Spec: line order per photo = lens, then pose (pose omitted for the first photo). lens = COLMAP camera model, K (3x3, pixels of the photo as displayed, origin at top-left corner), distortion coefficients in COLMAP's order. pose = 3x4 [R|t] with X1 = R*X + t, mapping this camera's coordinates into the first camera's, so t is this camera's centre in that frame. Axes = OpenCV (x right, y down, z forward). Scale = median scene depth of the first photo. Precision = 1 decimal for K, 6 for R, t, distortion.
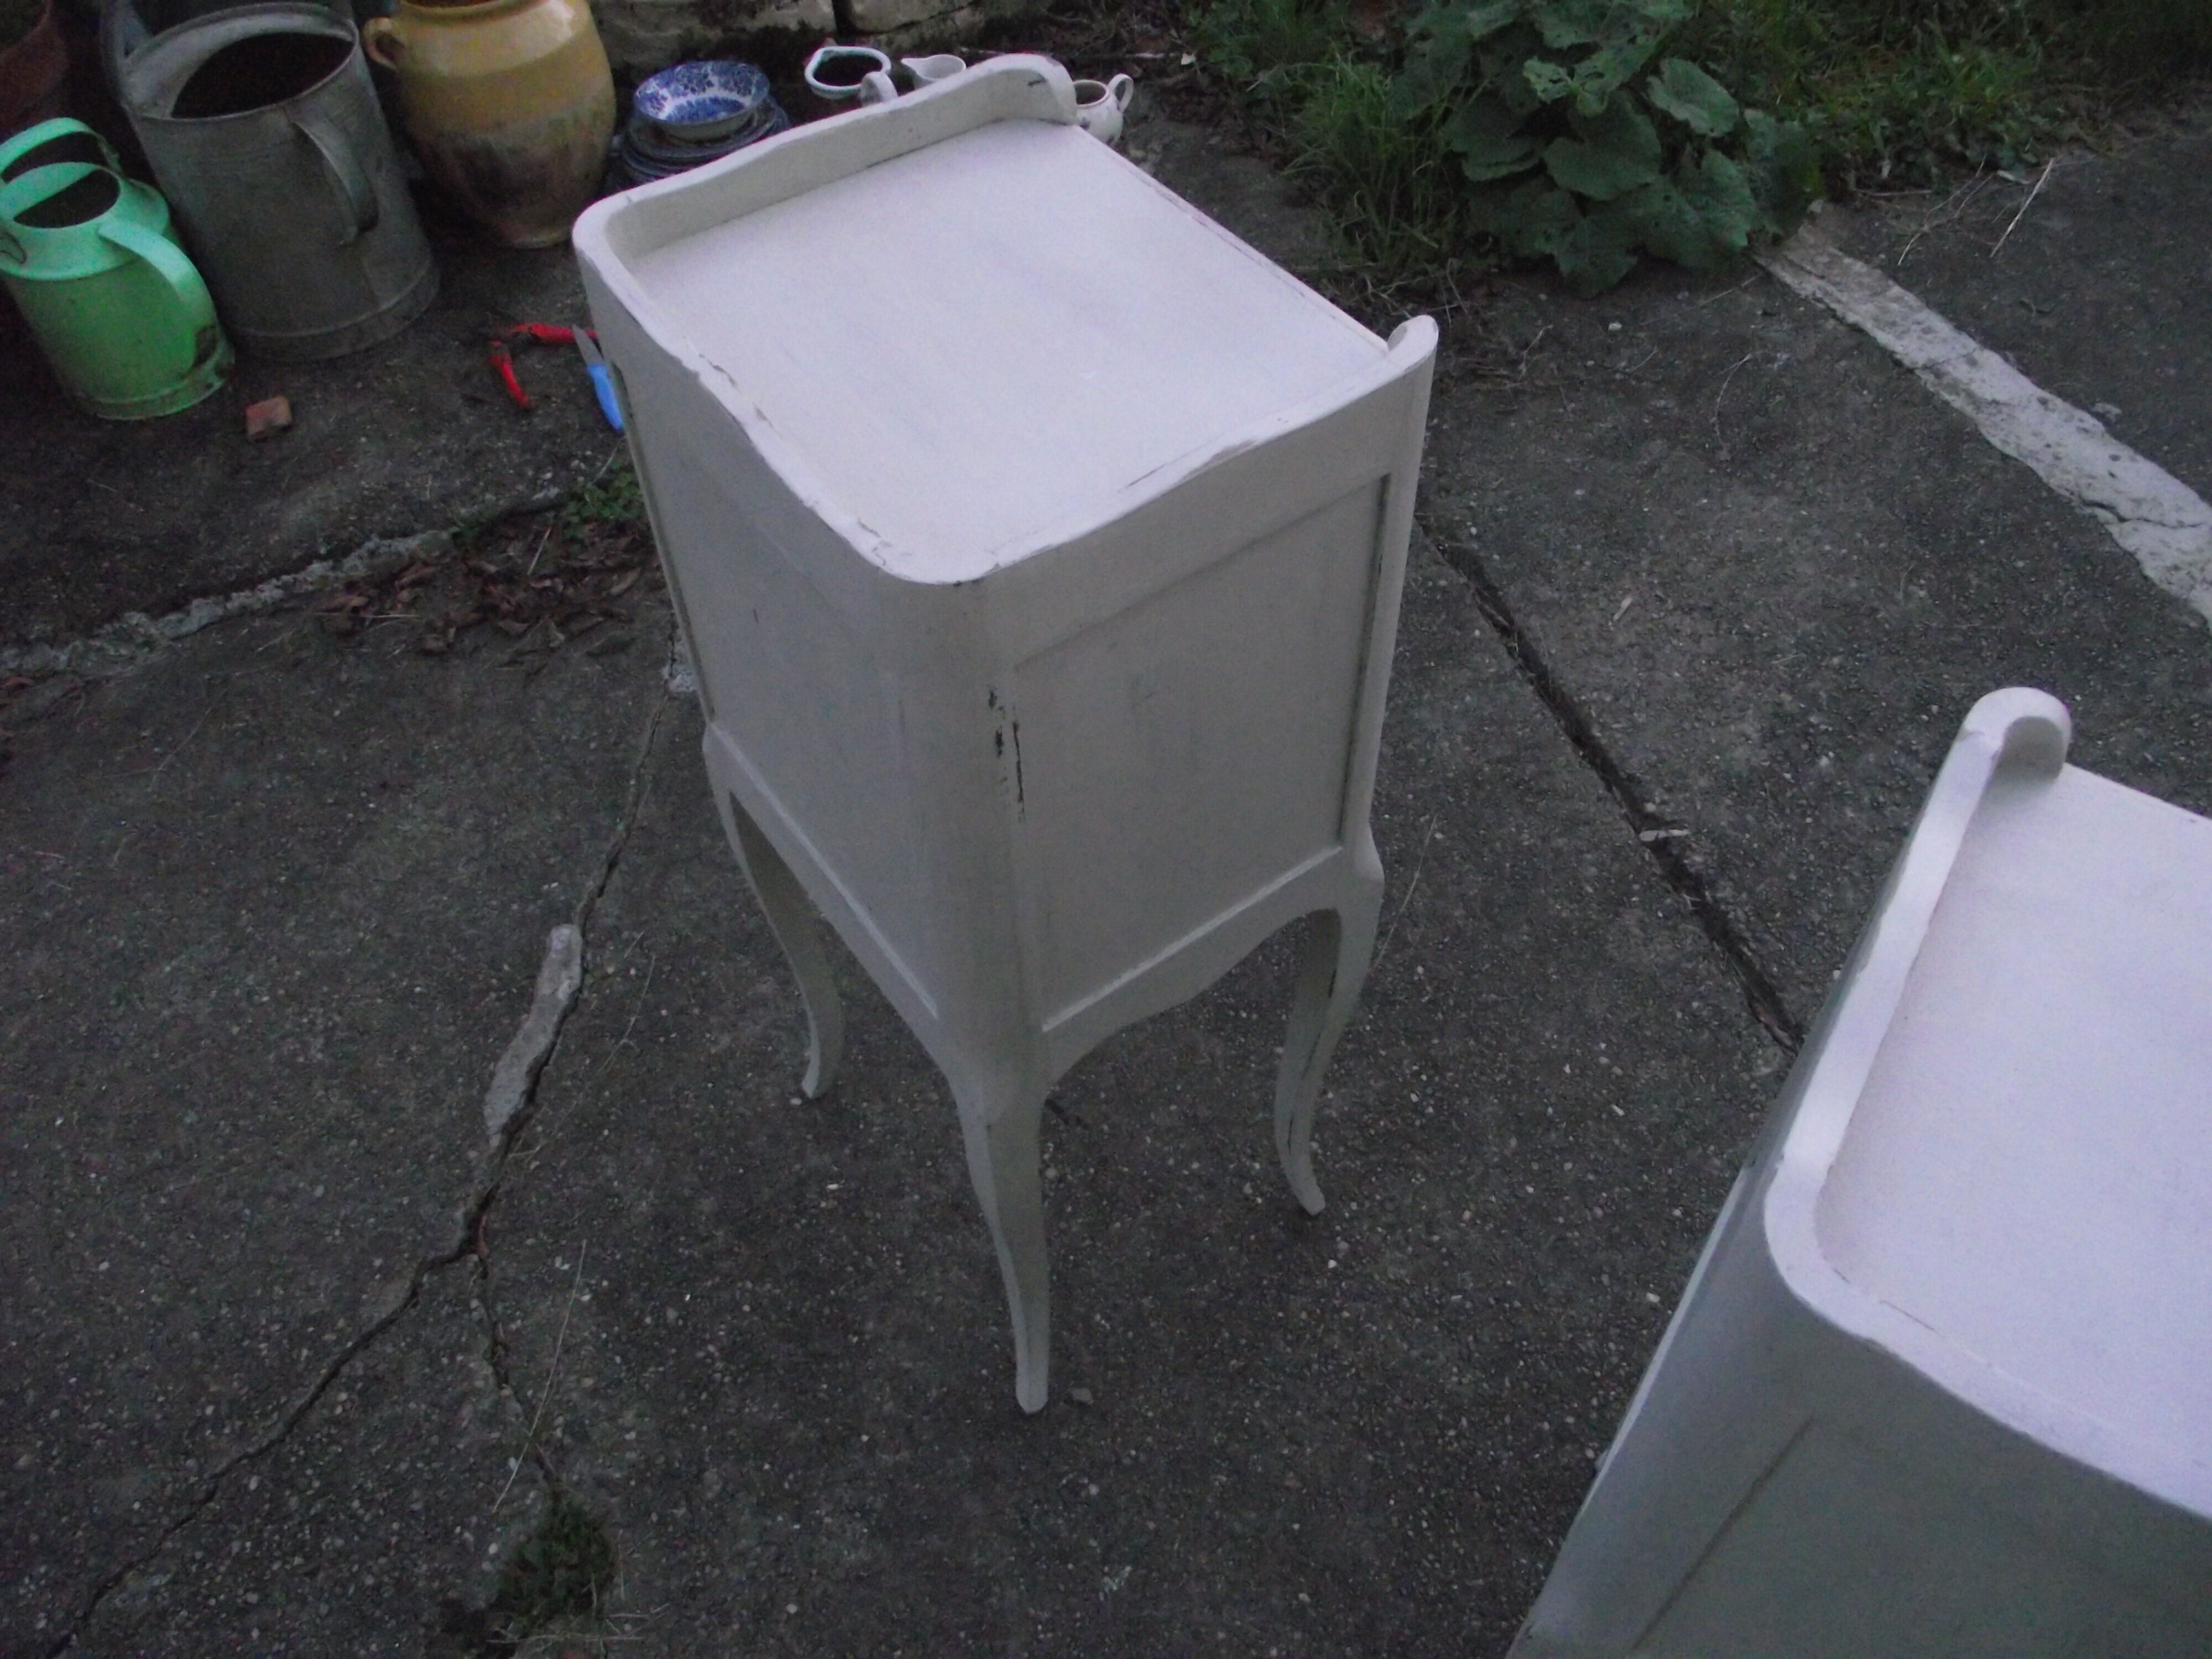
lens RADIAL K [[1725.5, 0, 1128.0], [0, 1725.5, 815.3], [0, 0, 1]] dist [-0.081380, 0.048545]
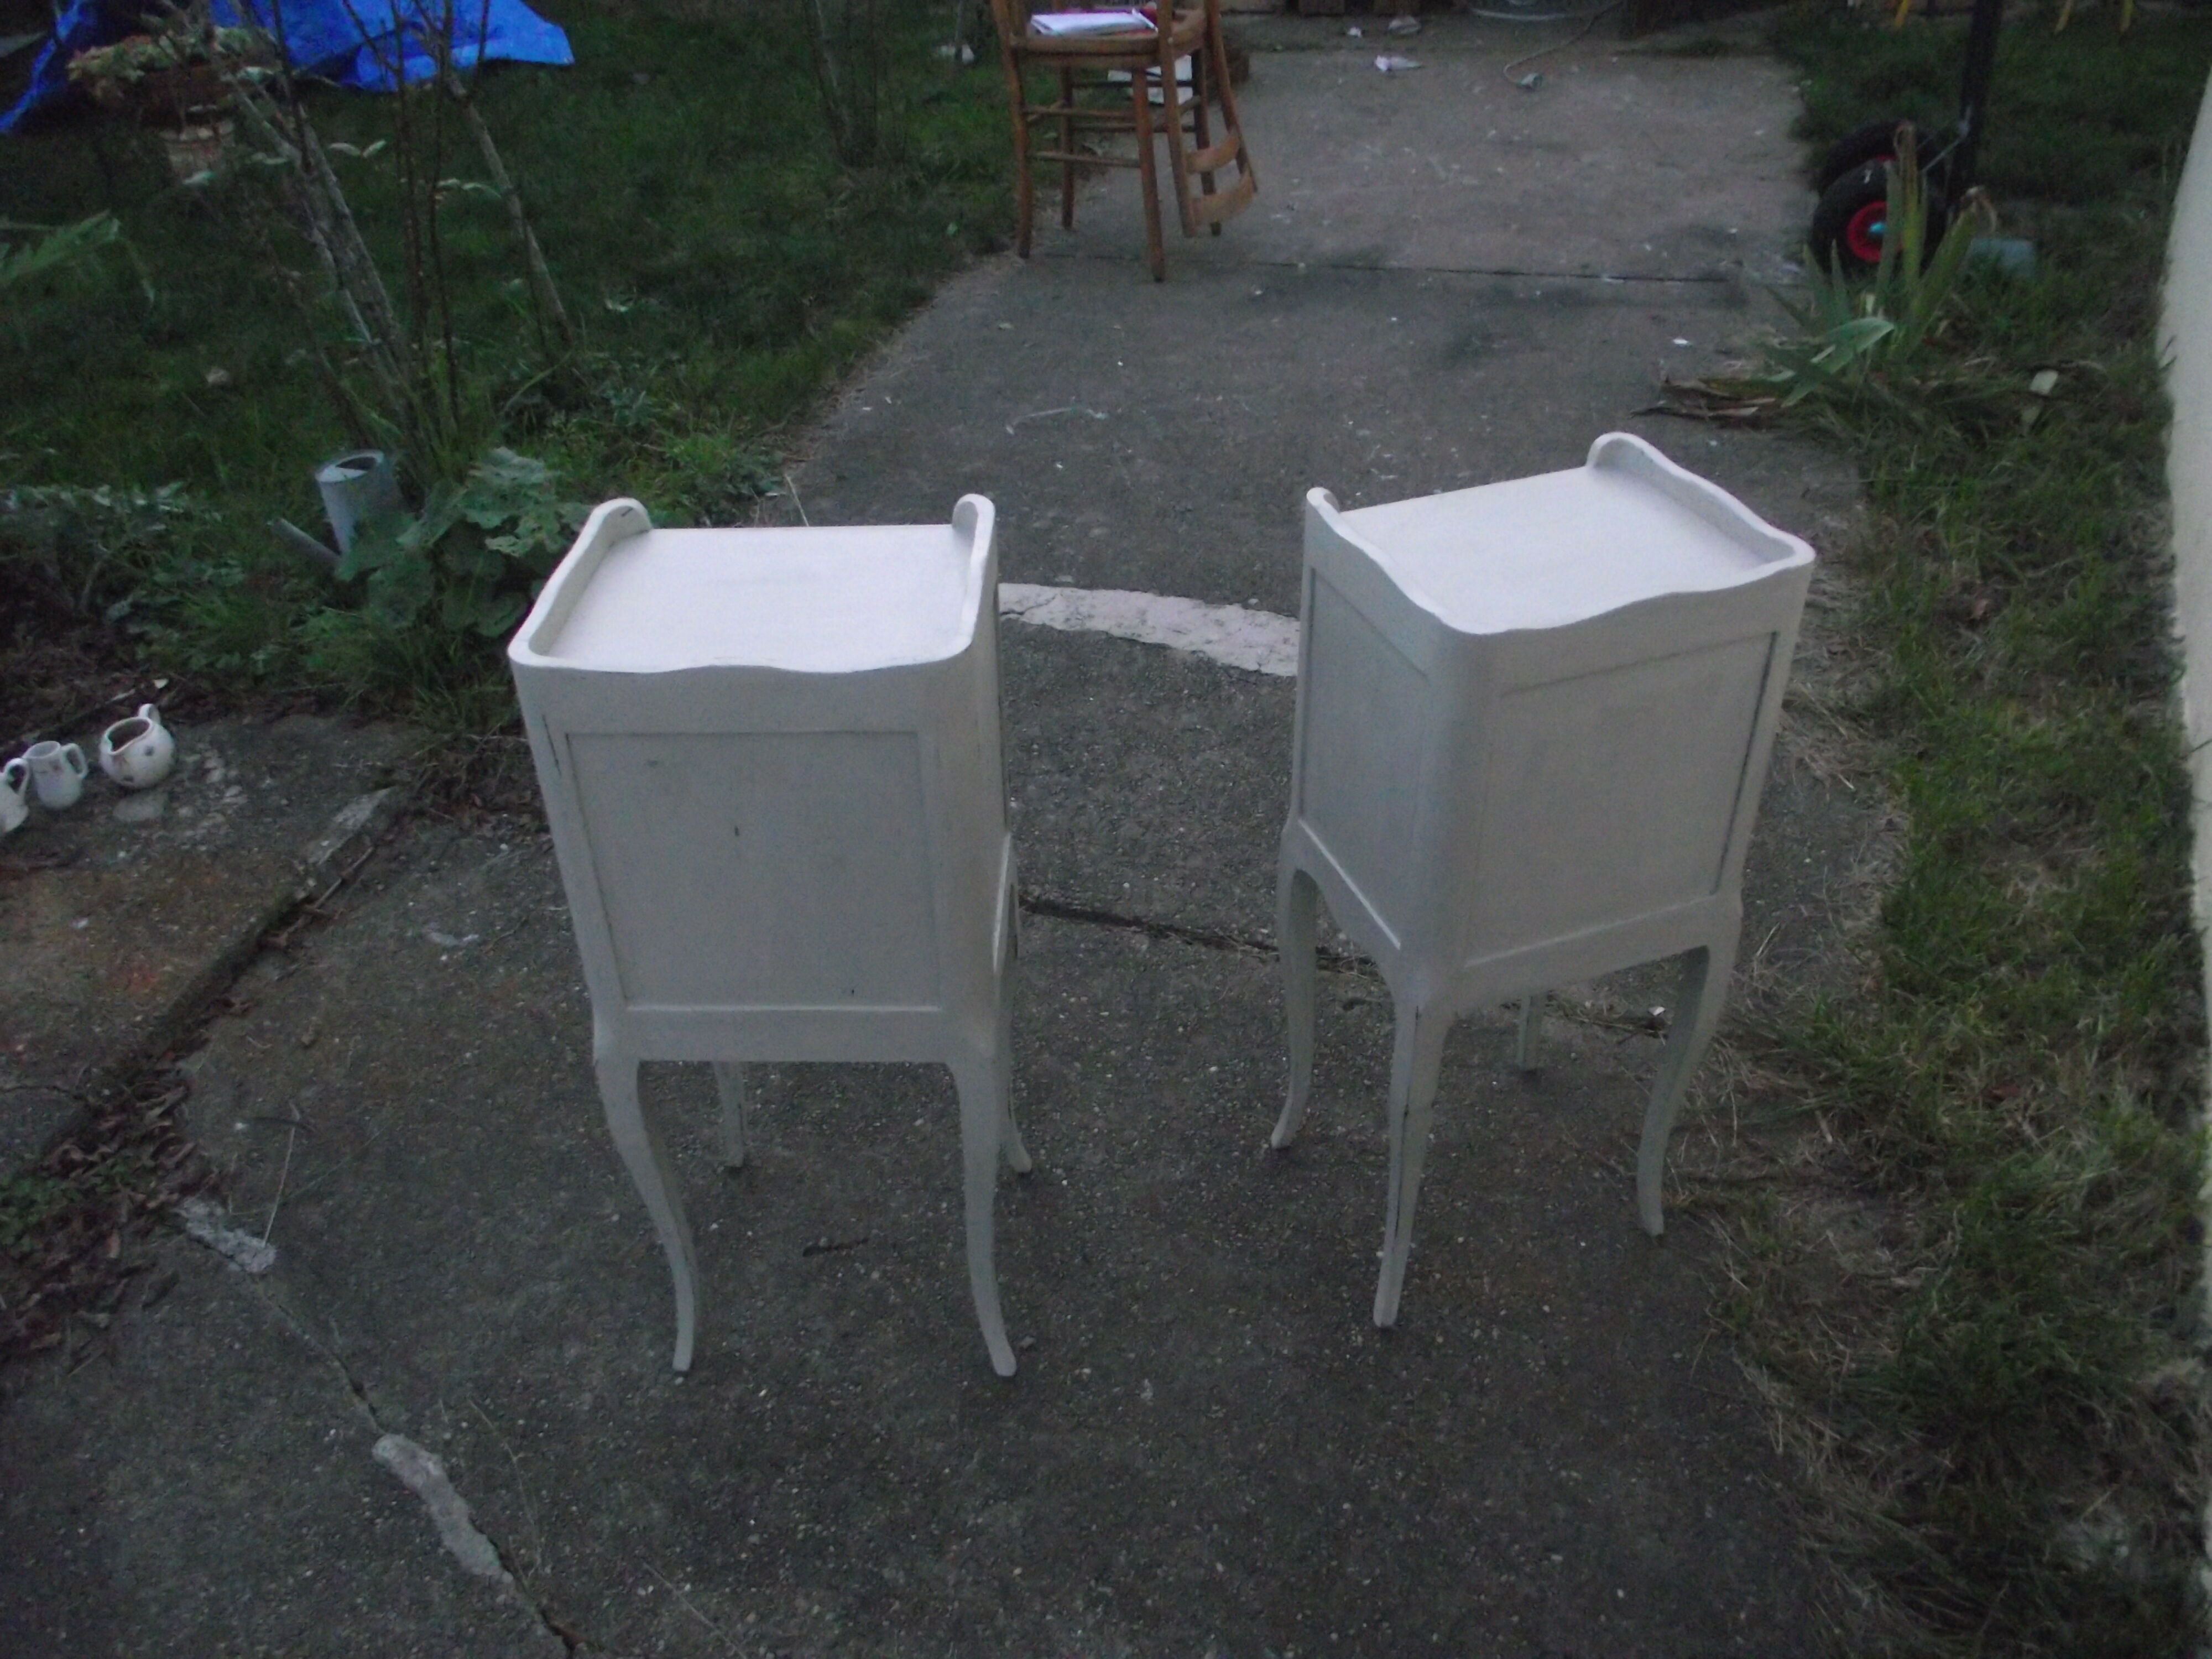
lens RADIAL K [[1725.5, 0, 1153.7], [0, 1725.5, 820.1], [0, 0, 1]] dist [-0.081380, 0.048545]
pose [[0.587412, -0.465248, 0.662187, -0.563713], [0.626584, 0.779310, -0.008292, 0.074046], [-0.512191, 0.419787, 0.749292, -0.208360]]
